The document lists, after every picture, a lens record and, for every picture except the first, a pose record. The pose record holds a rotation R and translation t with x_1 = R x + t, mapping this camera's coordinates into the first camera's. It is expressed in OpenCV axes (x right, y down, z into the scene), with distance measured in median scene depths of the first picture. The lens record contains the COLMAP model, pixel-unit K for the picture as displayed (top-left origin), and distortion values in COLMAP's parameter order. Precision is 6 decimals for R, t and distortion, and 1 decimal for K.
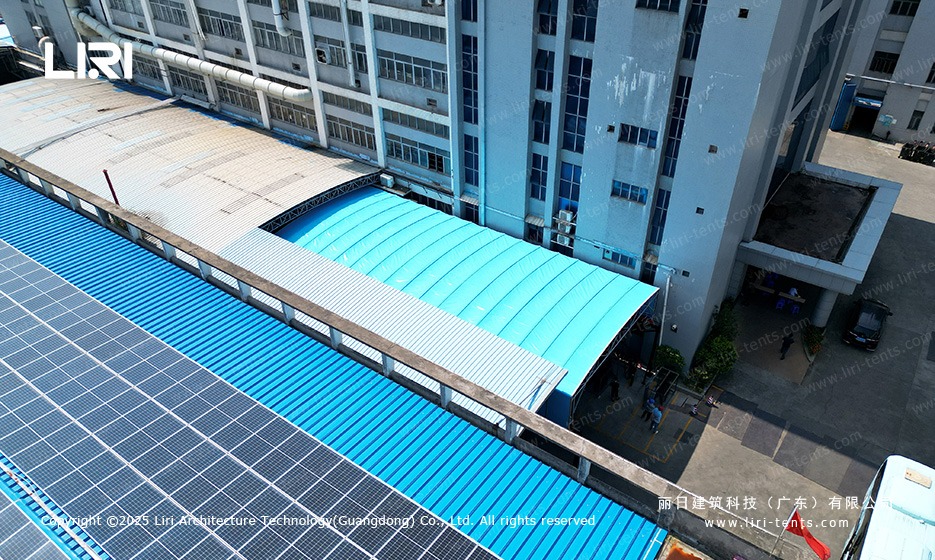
lens RADIAL K [[656.1, 0, 467.5], [0, 656.1, 280.0], [0, 0, 1]] dist [0.073219, -0.073103]
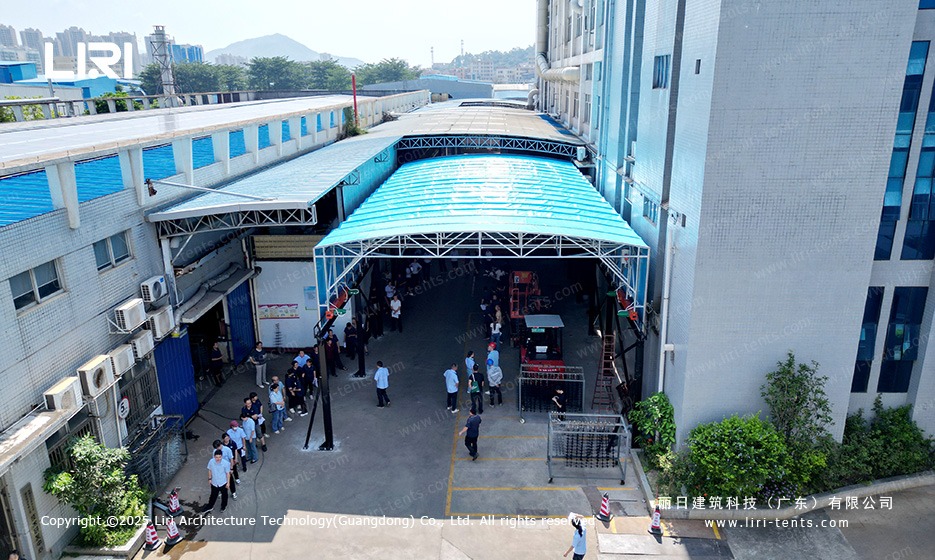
lens RADIAL K [[656.1, 0, 467.5], [0, 656.1, 280.0], [0, 0, 1]] dist [0.073219, -0.073103]
pose [[0.552925, 0.251915, -0.794237, 0.538663], [-0.484046, 0.872977, -0.060089, 0.115895], [0.678214, 0.417672, 0.604629, 0.503076]]
